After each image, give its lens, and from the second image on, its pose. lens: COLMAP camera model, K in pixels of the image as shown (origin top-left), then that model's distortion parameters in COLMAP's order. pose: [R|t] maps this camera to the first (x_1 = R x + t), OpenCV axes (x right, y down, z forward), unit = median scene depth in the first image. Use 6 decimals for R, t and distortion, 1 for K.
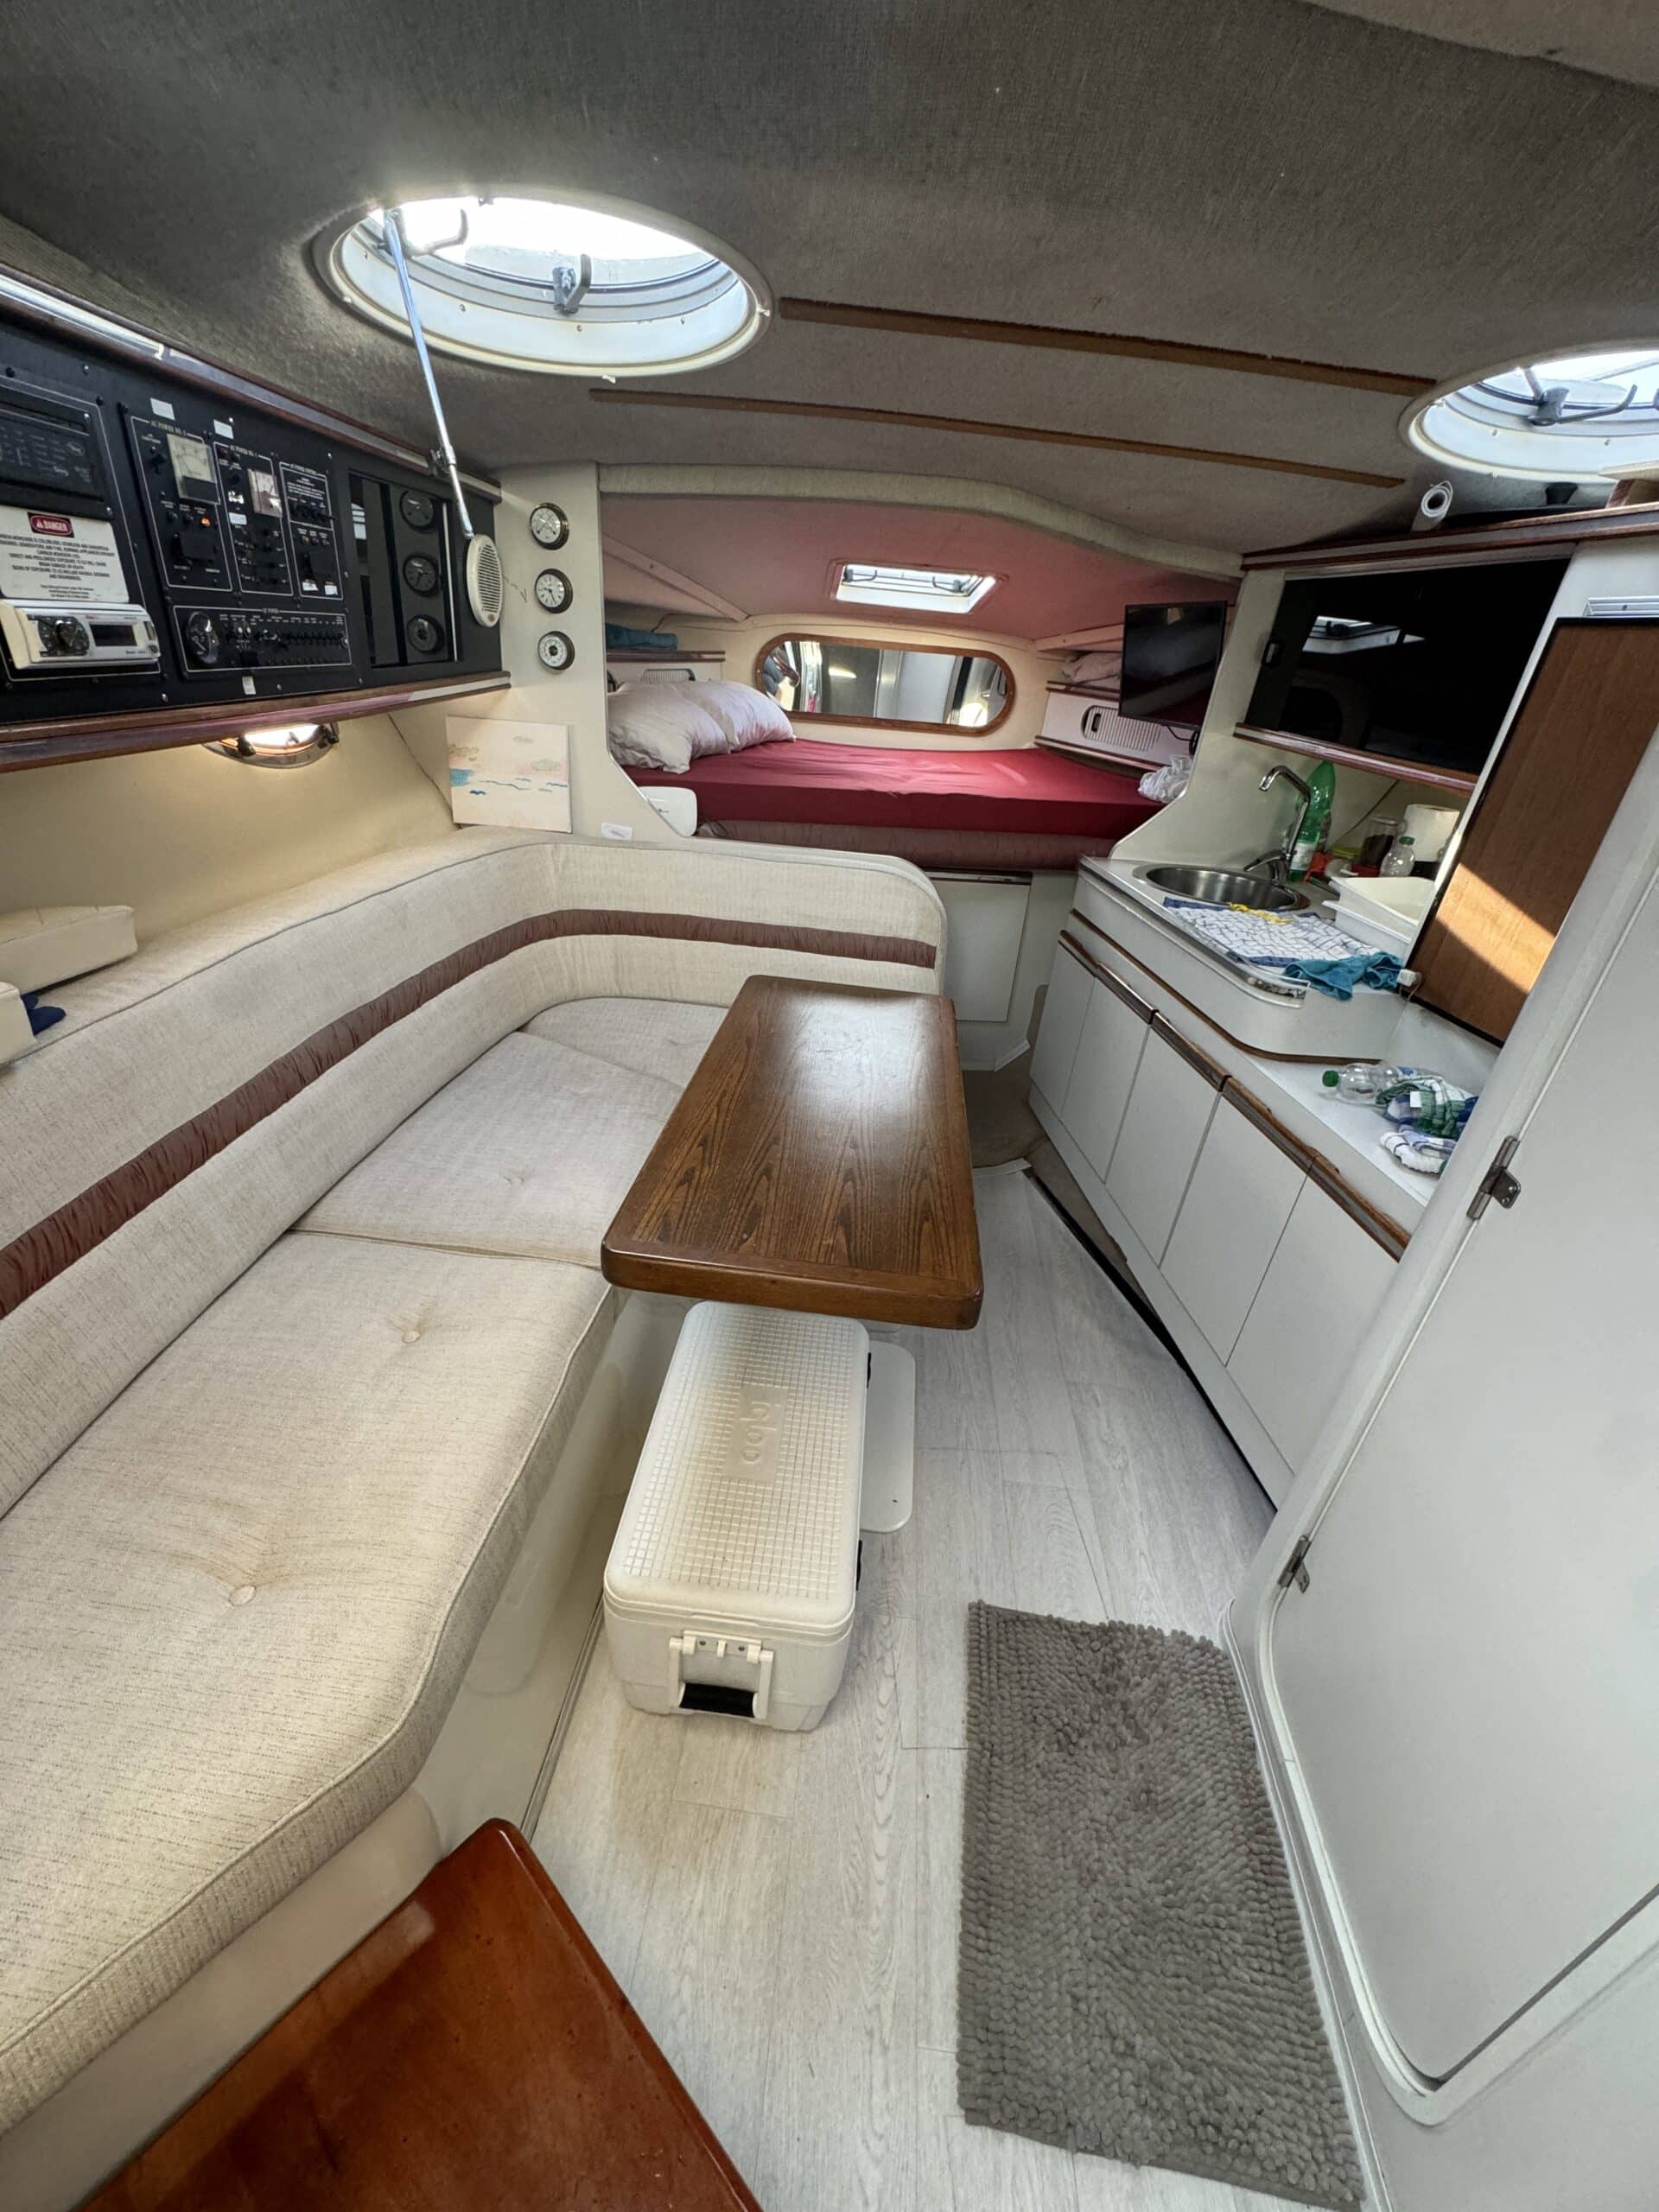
lens RADIAL K [[880.4, 0, 829.5], [0, 880.4, 1106.0], [0, 0, 1]] dist [-0.005317, -0.000522]
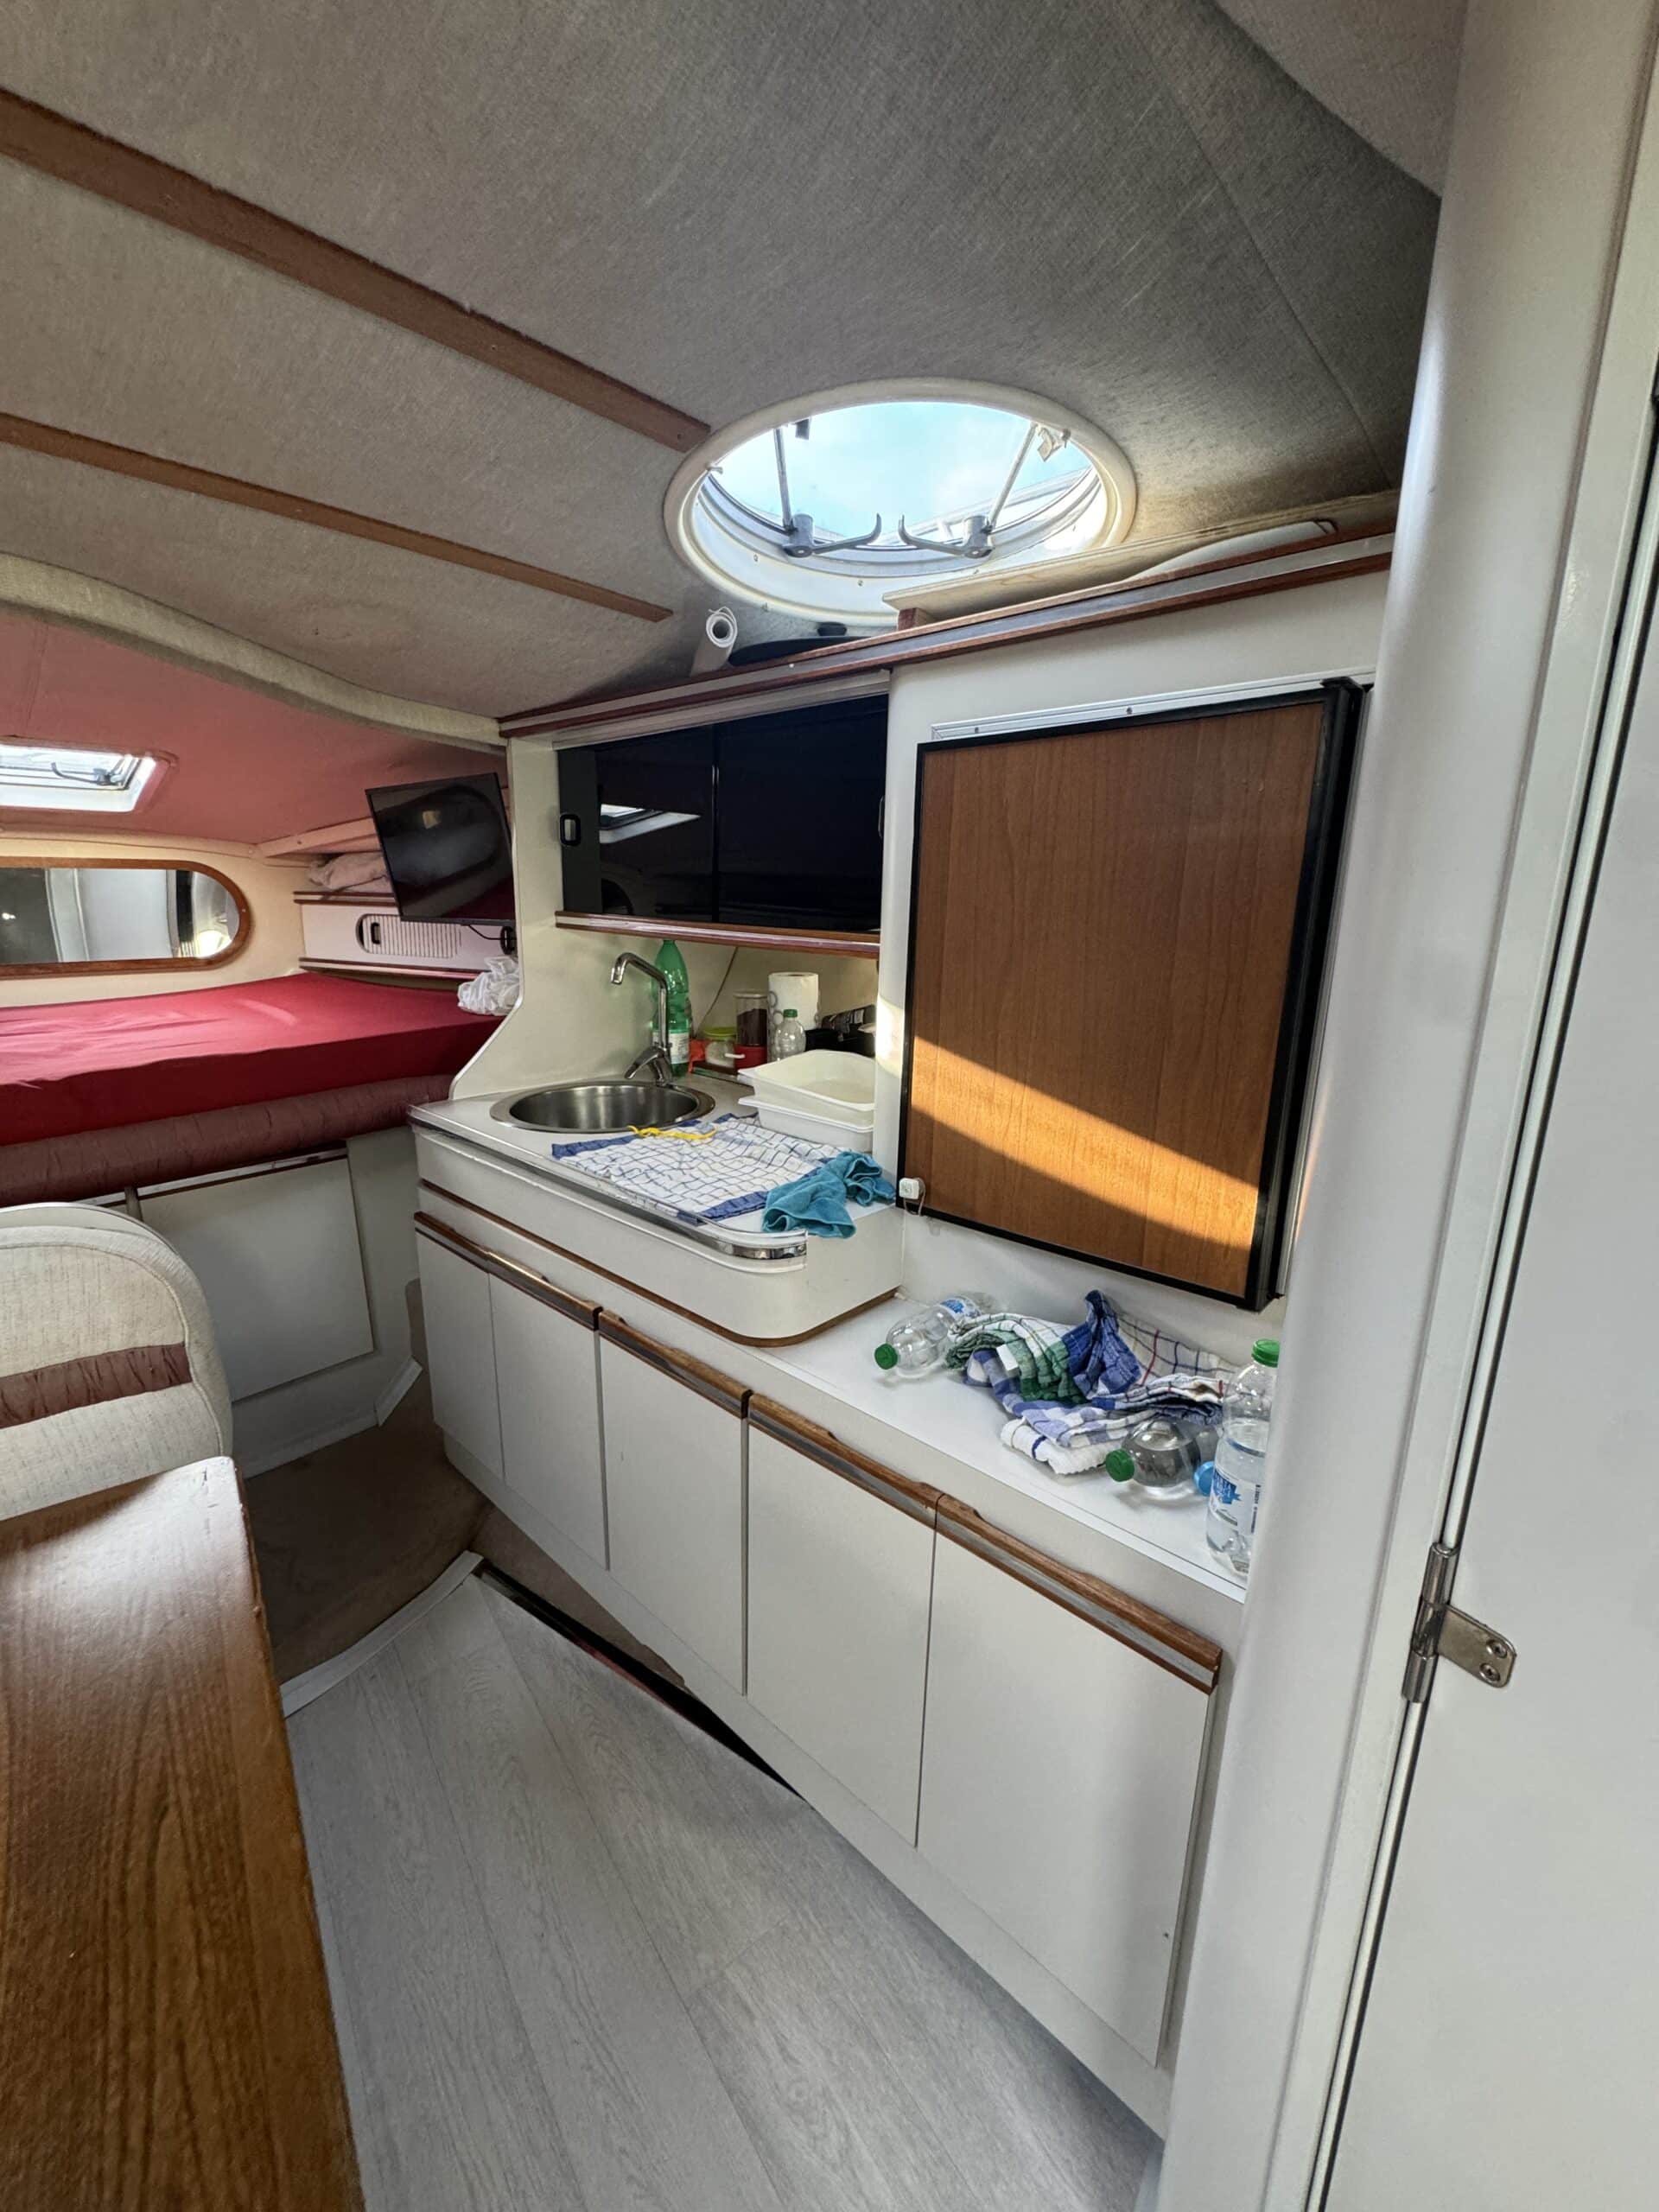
lens RADIAL K [[880.4, 0, 829.5], [0, 880.4, 1106.0], [0, 0, 1]] dist [-0.005317, -0.000522]
pose [[0.736969, -0.233303, 0.634387, 0.106894], [0.360971, 0.929346, -0.077562, -0.132128], [-0.571469, 0.286156, 0.769115, 0.324721]]
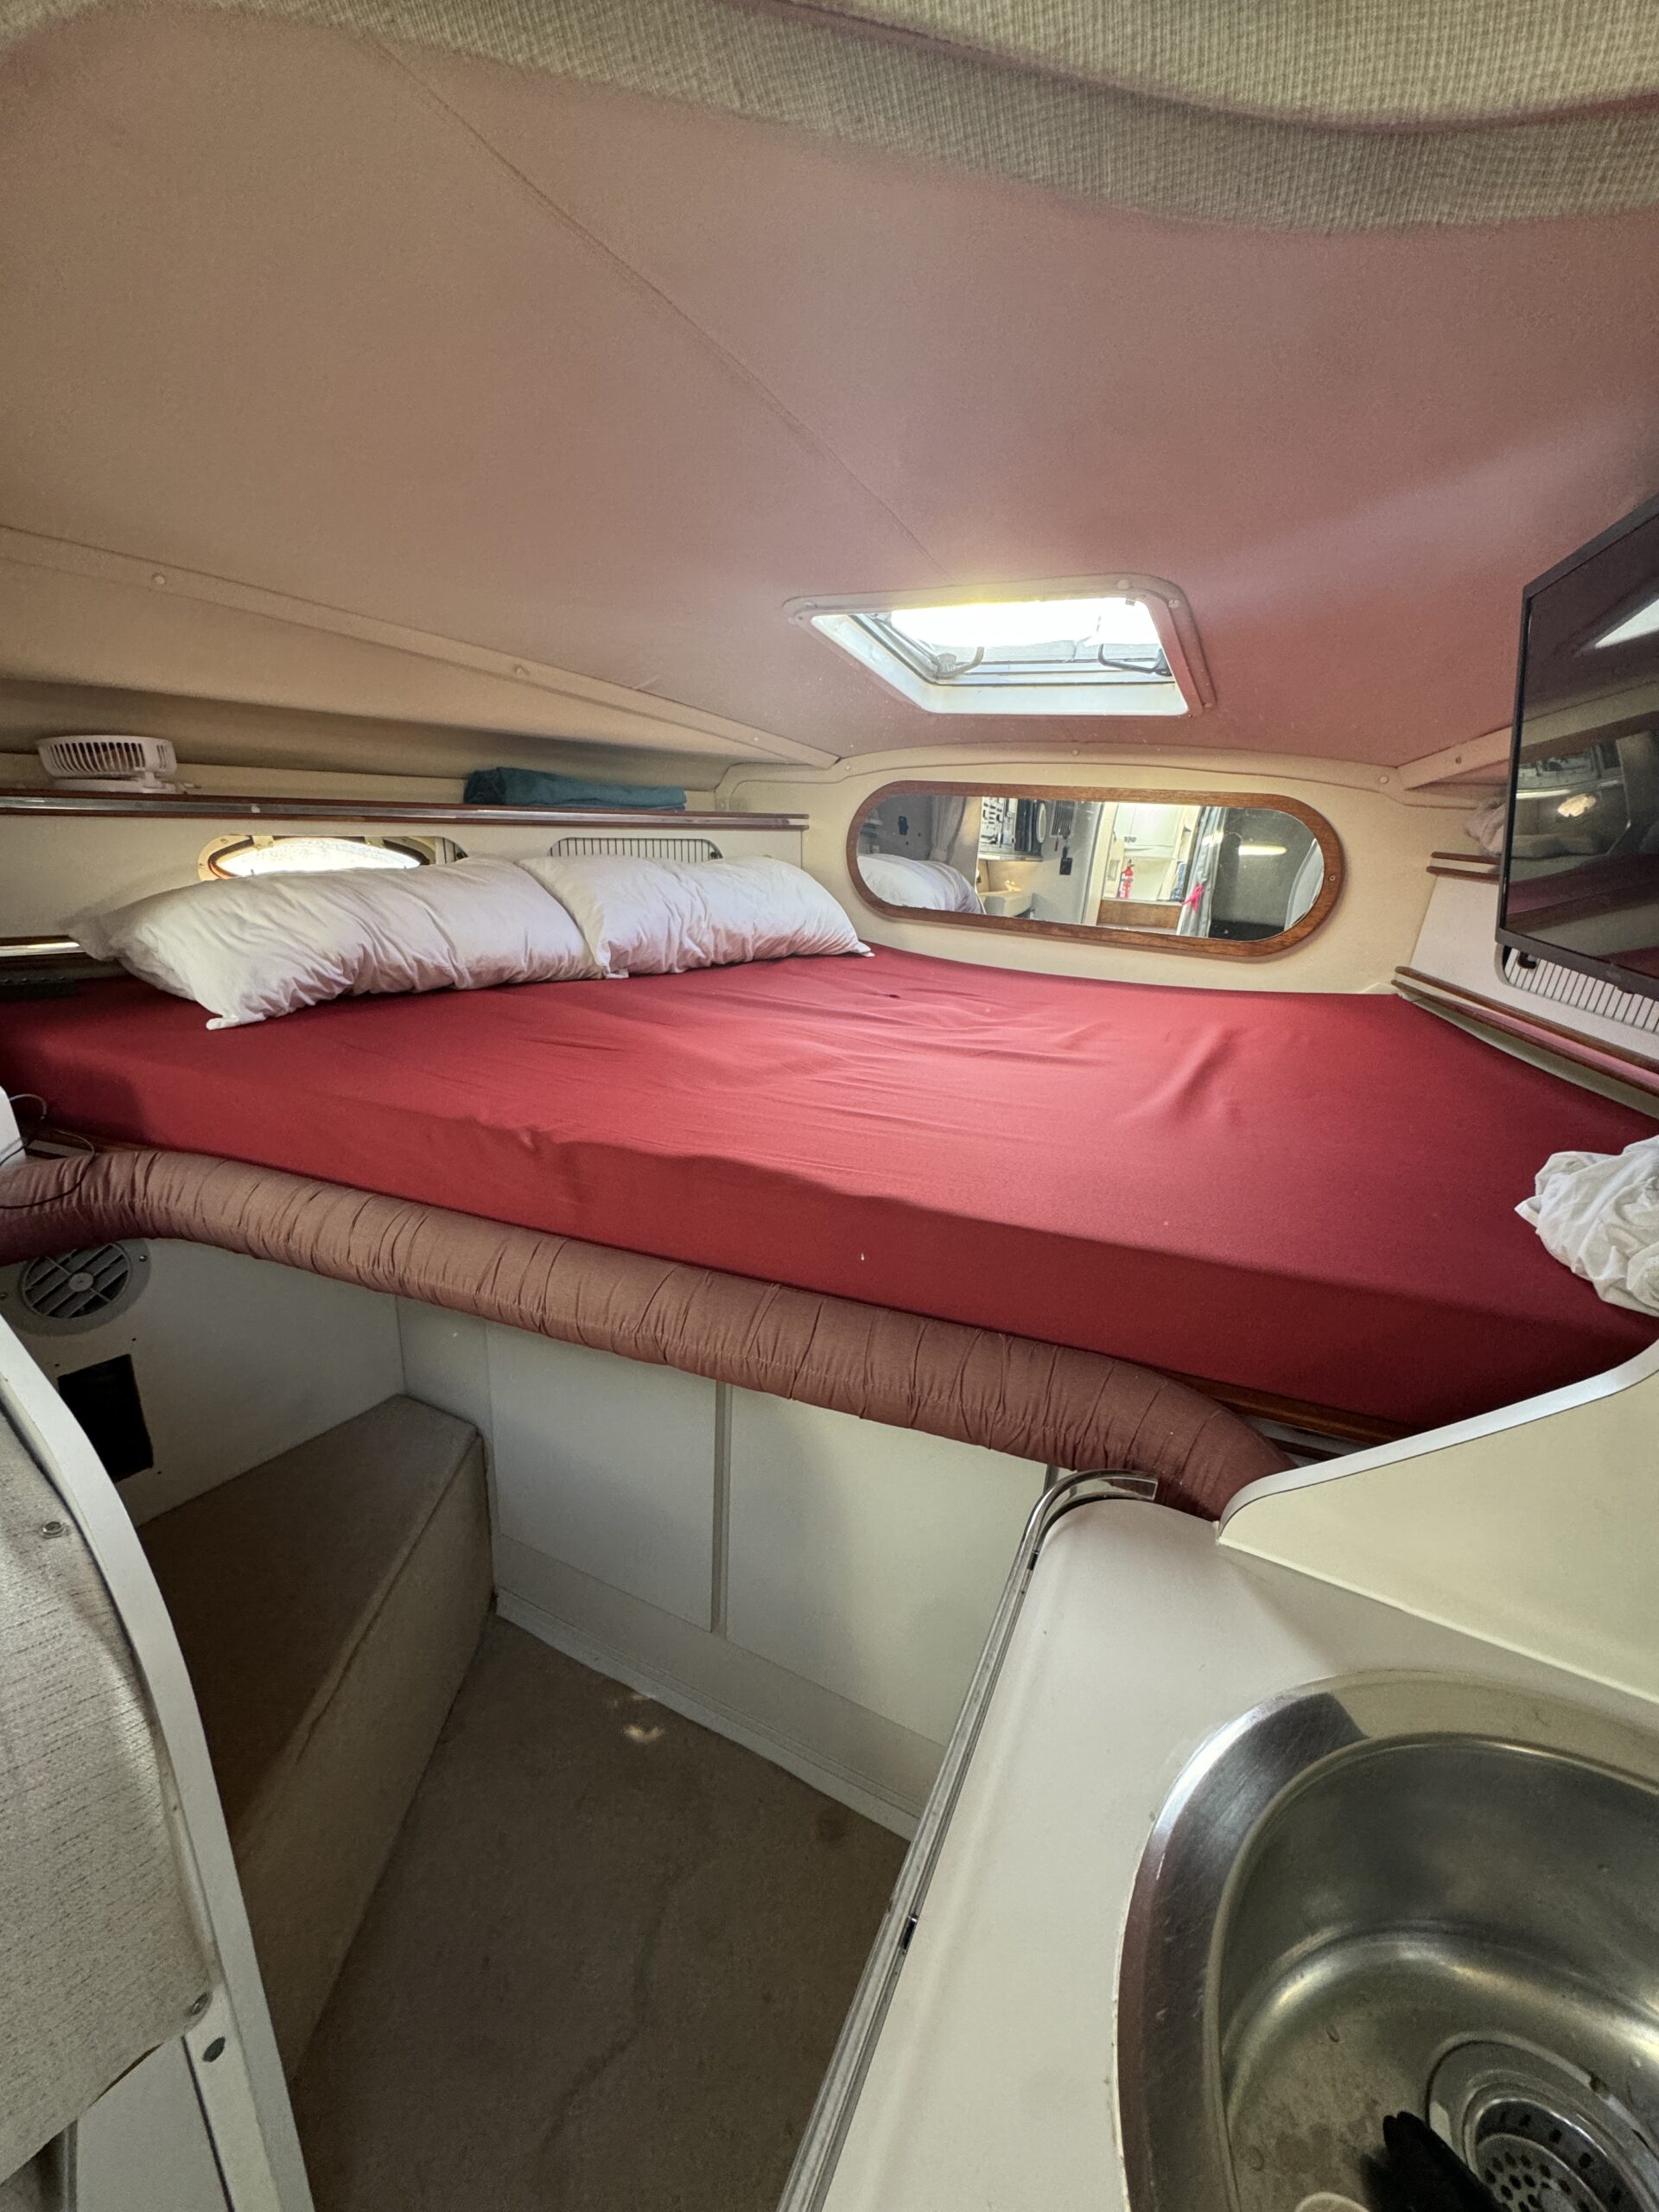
lens RADIAL K [[880.4, 0, 829.5], [0, 880.4, 1106.0], [0, 0, 1]] dist [-0.005317, -0.000522]
pose [[0.849086, 0.130908, -0.511777, 0.413437], [-0.228334, 0.964579, -0.132098, -0.414291], [0.476357, 0.229019, 0.848902, 0.906179]]
